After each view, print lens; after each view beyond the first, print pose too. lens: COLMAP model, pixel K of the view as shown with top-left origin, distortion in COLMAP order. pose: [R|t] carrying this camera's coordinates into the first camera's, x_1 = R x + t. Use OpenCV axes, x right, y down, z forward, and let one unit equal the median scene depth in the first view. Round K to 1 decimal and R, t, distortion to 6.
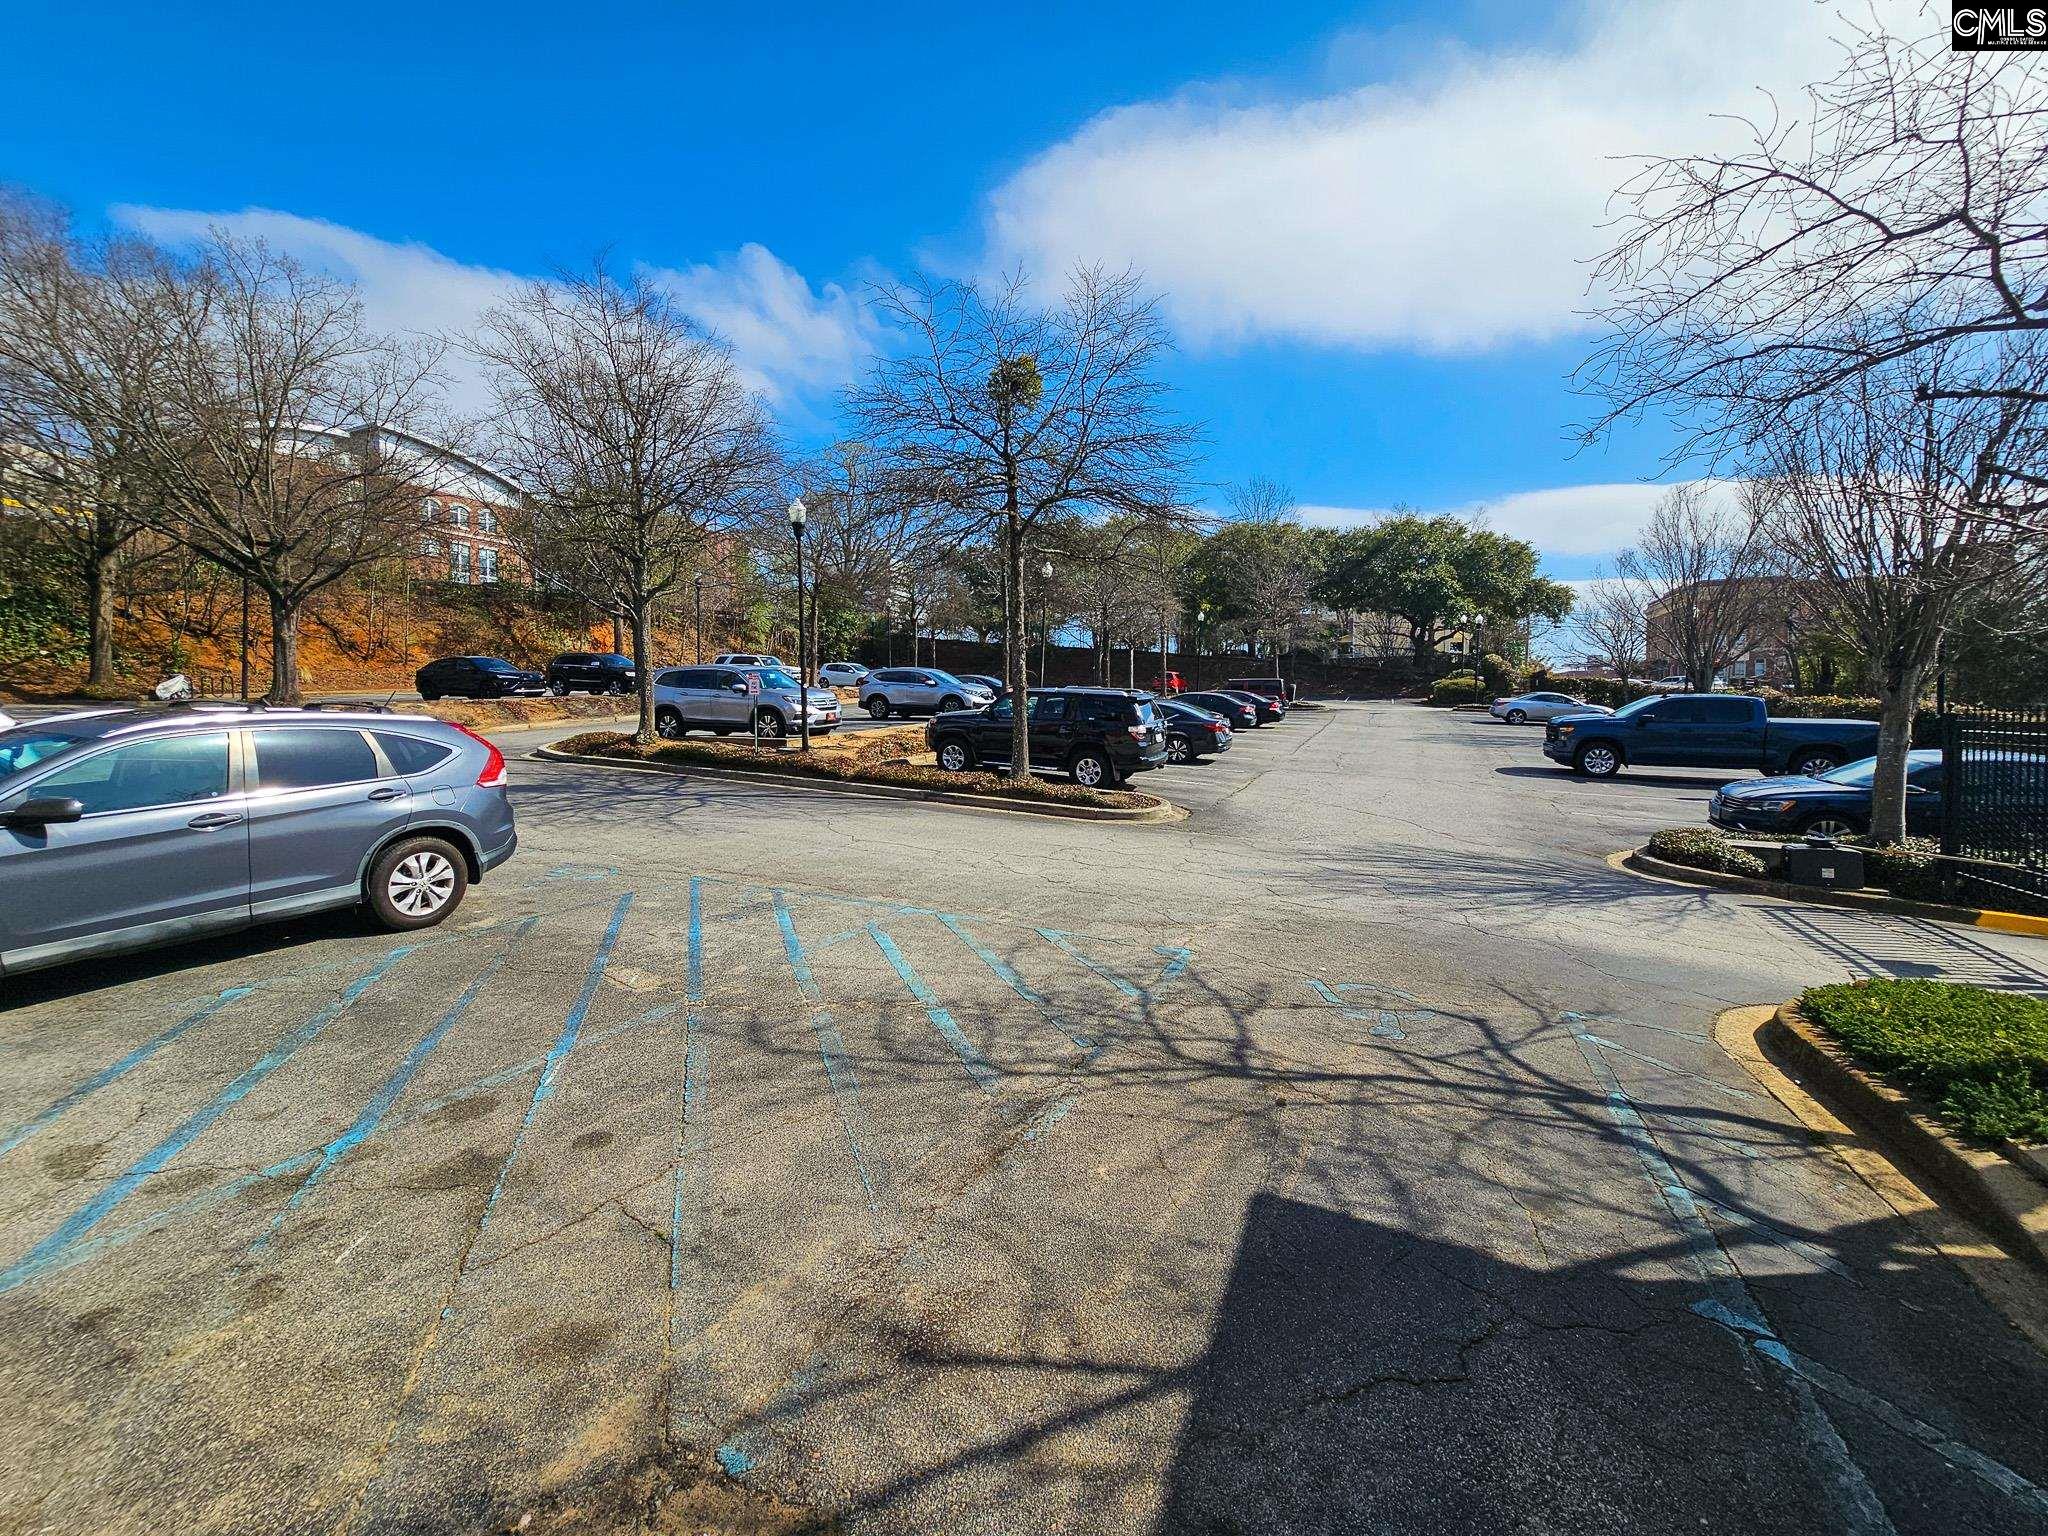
lens RADIAL K [[833.1, 0, 1018.1], [0, 833.1, 737.7], [0, 0, 1]] dist [0.002805, -0.000614]
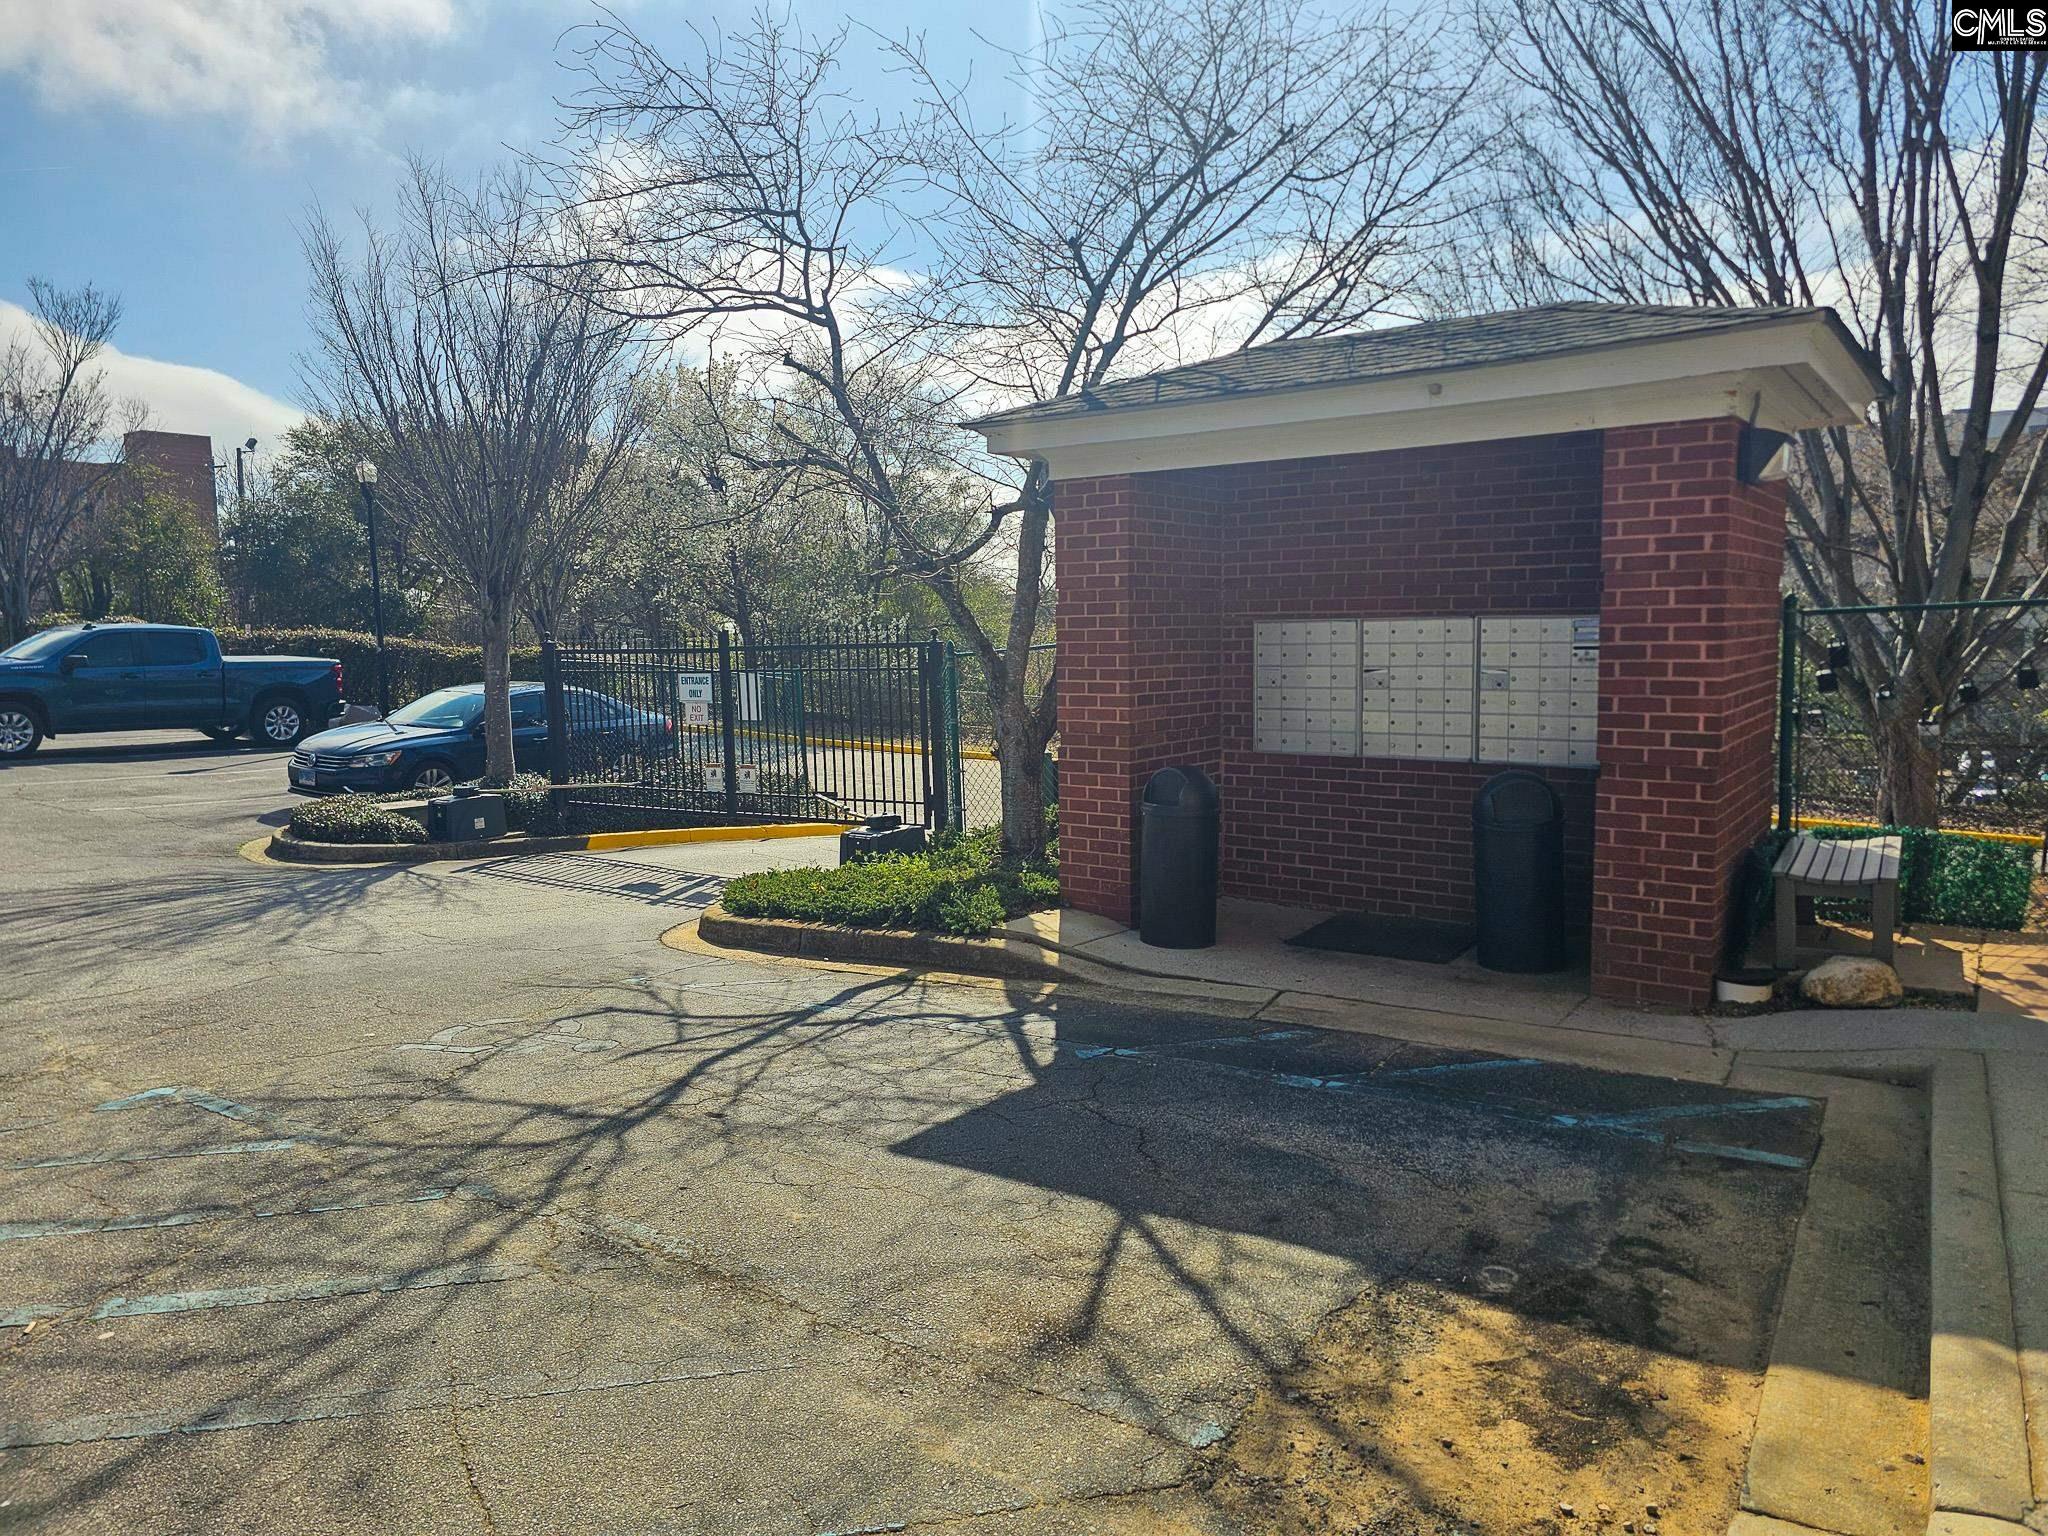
lens RADIAL K [[1373.3, 0, 1015.7], [0, 1373.3, 730.5], [0, 0, 1]] dist [0.056358, -0.063288]
pose [[0.152869, -0.074787, 0.985413, -0.884251], [0.054383, 0.996258, 0.067174, -0.010467], [-0.986749, 0.043321, 0.156364, 0.454221]]
